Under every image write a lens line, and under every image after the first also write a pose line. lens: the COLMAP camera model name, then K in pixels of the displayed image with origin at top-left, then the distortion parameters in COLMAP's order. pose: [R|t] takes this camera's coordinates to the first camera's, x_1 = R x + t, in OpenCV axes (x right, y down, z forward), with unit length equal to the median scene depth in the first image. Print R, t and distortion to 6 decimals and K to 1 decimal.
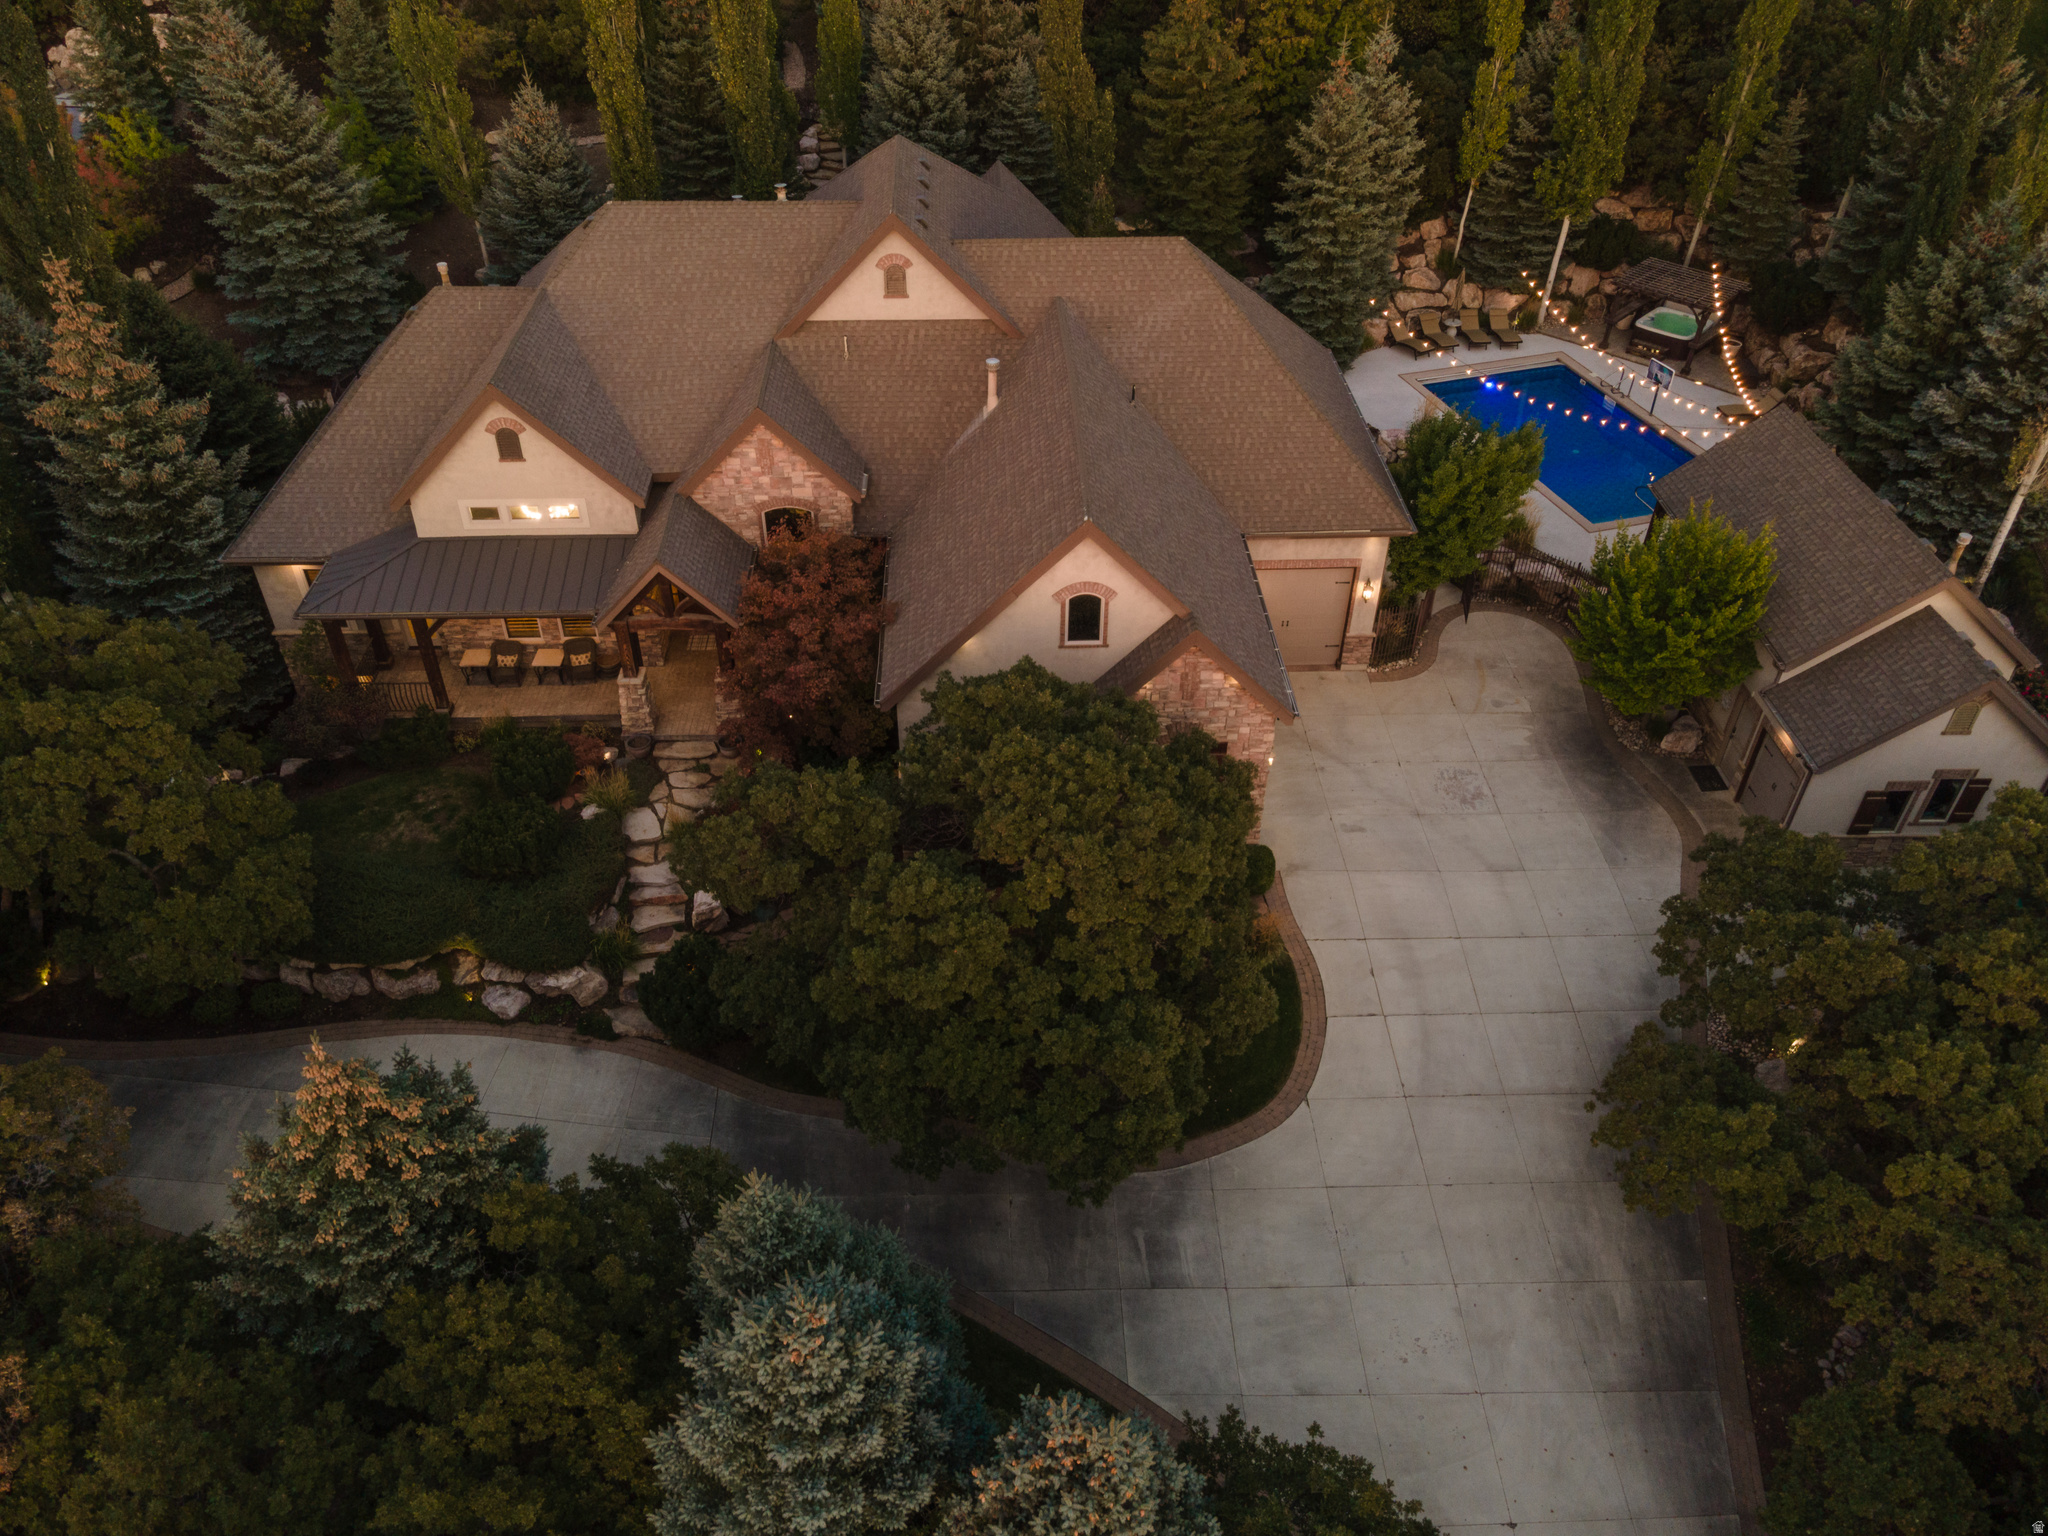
lens RADIAL K [[1482.8, 0, 1018.4], [0, 1482.8, 841.3], [0, 0, 1]] dist [0.004167, 0.073708]
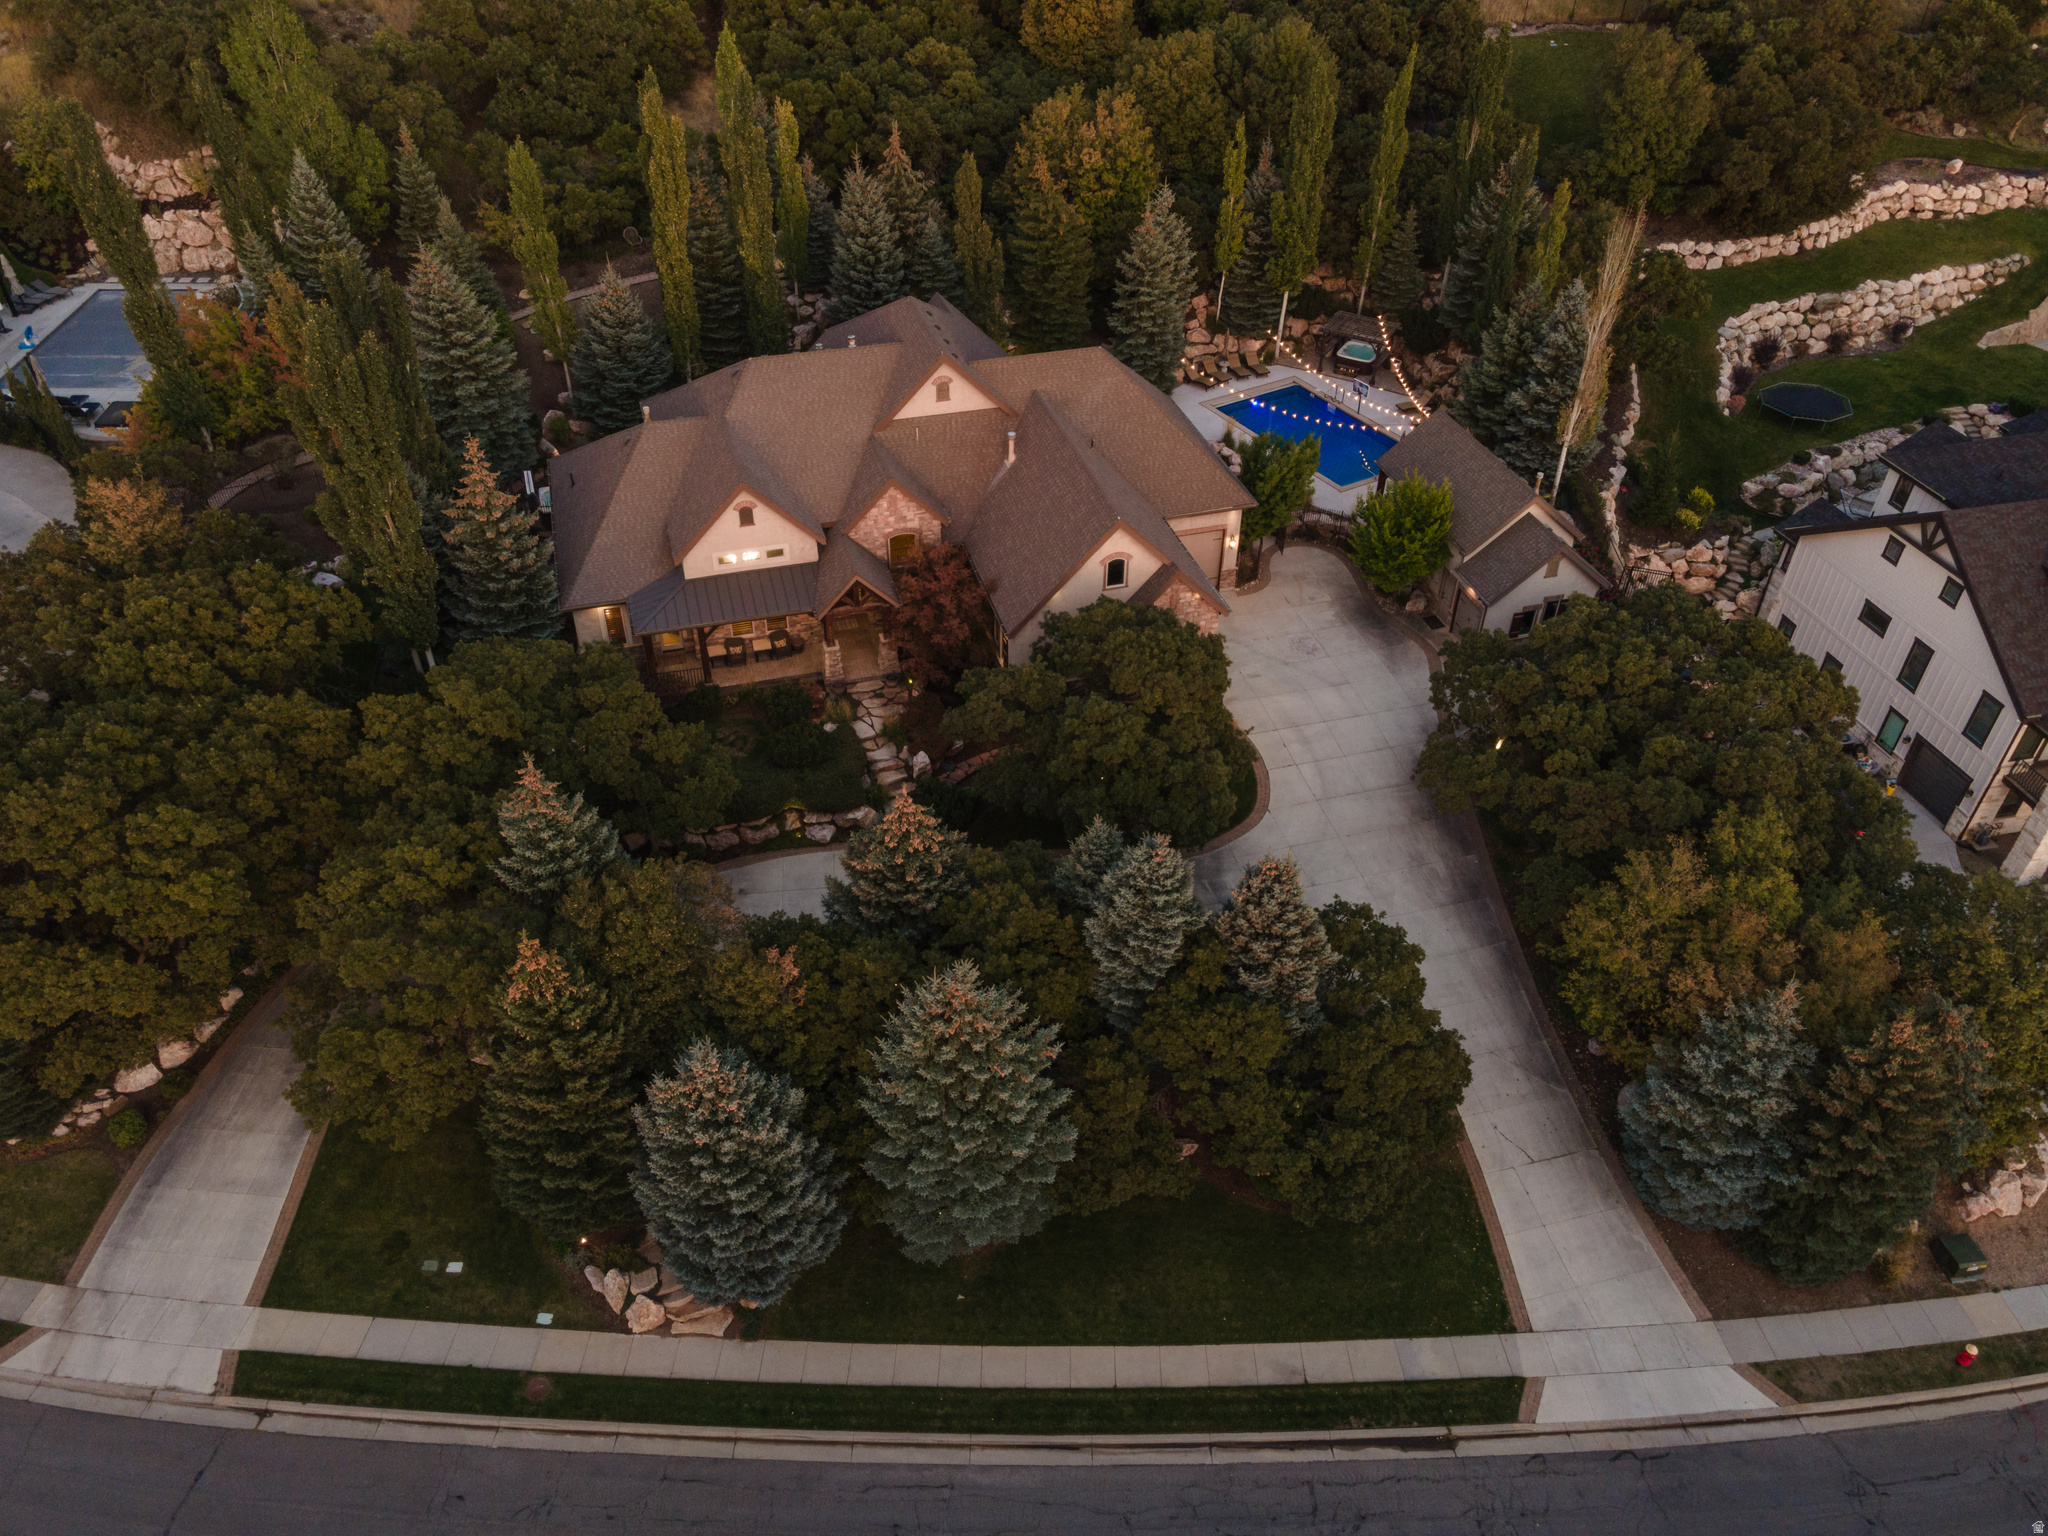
lens RADIAL K [[1431.1, 0, 1022.3], [0, 1431.1, 863.0], [0, 0, 1]] dist [0.038786, -0.001731]
pose [[0.971970, -0.159986, 0.172276, -0.344745], [0.155920, 0.987078, 0.036970, 0.097338], [-0.175965, -0.009073, 0.984355, -0.588291]]
